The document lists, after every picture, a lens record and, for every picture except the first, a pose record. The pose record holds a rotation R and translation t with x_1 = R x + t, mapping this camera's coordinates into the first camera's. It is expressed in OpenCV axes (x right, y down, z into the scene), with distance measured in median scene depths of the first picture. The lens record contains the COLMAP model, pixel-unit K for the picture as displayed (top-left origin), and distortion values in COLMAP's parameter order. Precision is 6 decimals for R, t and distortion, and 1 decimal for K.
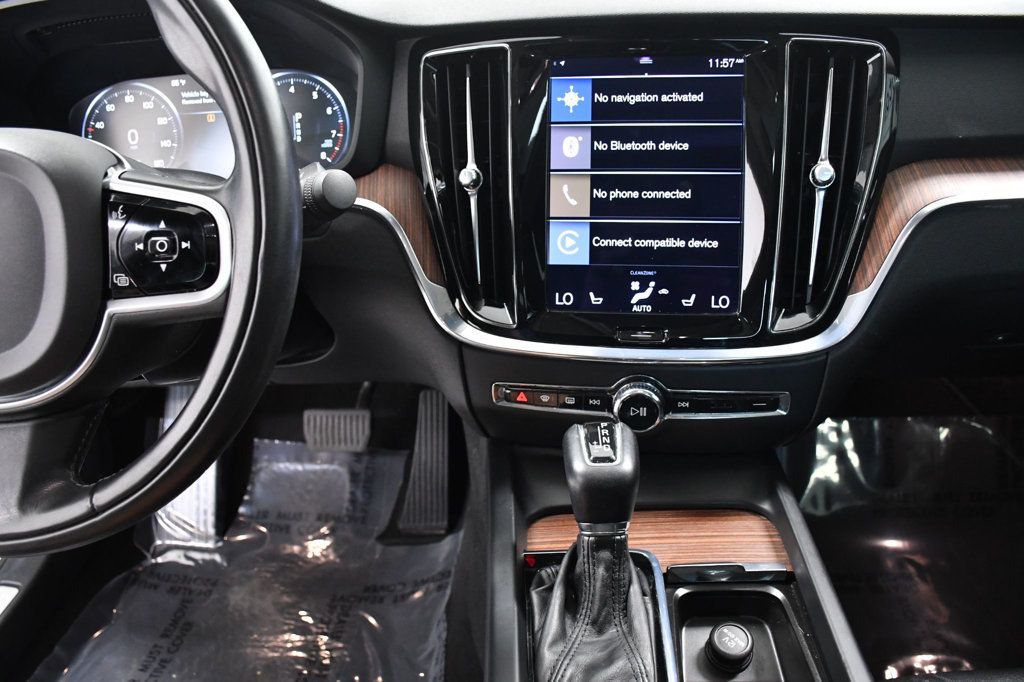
lens RADIAL K [[806.6, 0, 507.7], [0, 806.6, 346.6], [0, 0, 1]] dist [-0.075940, 0.021301]
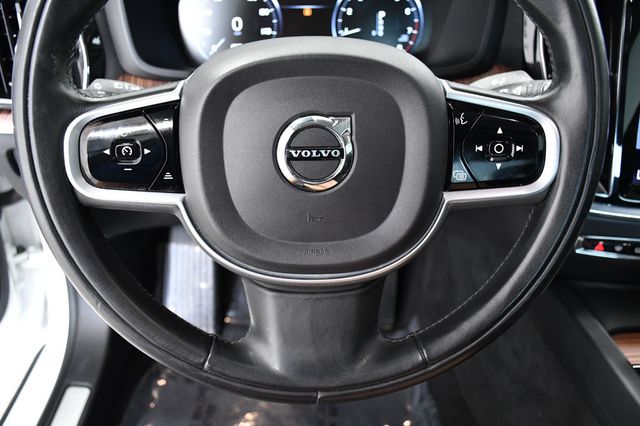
lens RADIAL K [[628.1, 0, 320.8], [0, 628.1, 207.6], [0, 0, 1]] dist [0.040819, 0.000000]
pose [[0.998962, 0.027839, 0.036042, -0.382651], [-0.029675, 0.998235, 0.051440, -0.040430], [-0.034547, -0.052456, 0.998025, 0.022923]]
